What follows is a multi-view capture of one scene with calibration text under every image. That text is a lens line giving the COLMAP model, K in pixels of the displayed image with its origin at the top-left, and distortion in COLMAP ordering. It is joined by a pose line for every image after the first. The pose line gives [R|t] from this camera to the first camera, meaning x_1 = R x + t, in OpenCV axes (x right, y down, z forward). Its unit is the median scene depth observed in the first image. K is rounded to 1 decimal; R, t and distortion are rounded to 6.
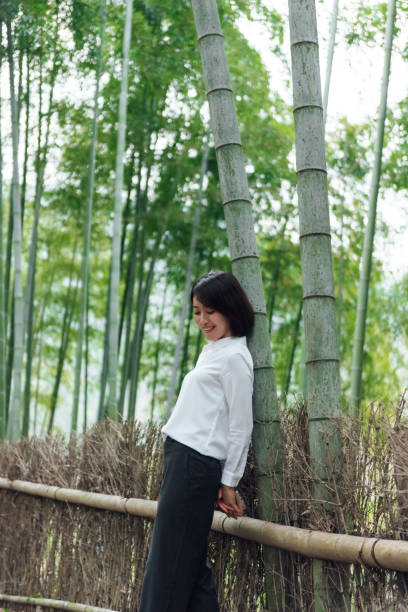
lens RADIAL K [[1142.5, 0, 204.0], [0, 1142.5, 306.0], [0, 0, 1]] dist [-0.008610, -0.258571]
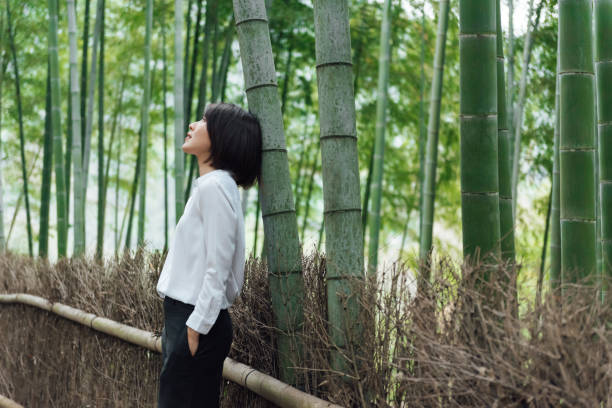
lens RADIAL K [[1142.5, 0, 306.0], [0, 1142.5, 204.0], [0, 0, 1]] dist [-0.008610, -0.258571]
pose [[0.999784, -0.020662, 0.002209, 0.051137], [0.020276, 0.993267, 0.114057, -0.039742], [-0.004551, -0.113987, 0.993472, 0.088820]]
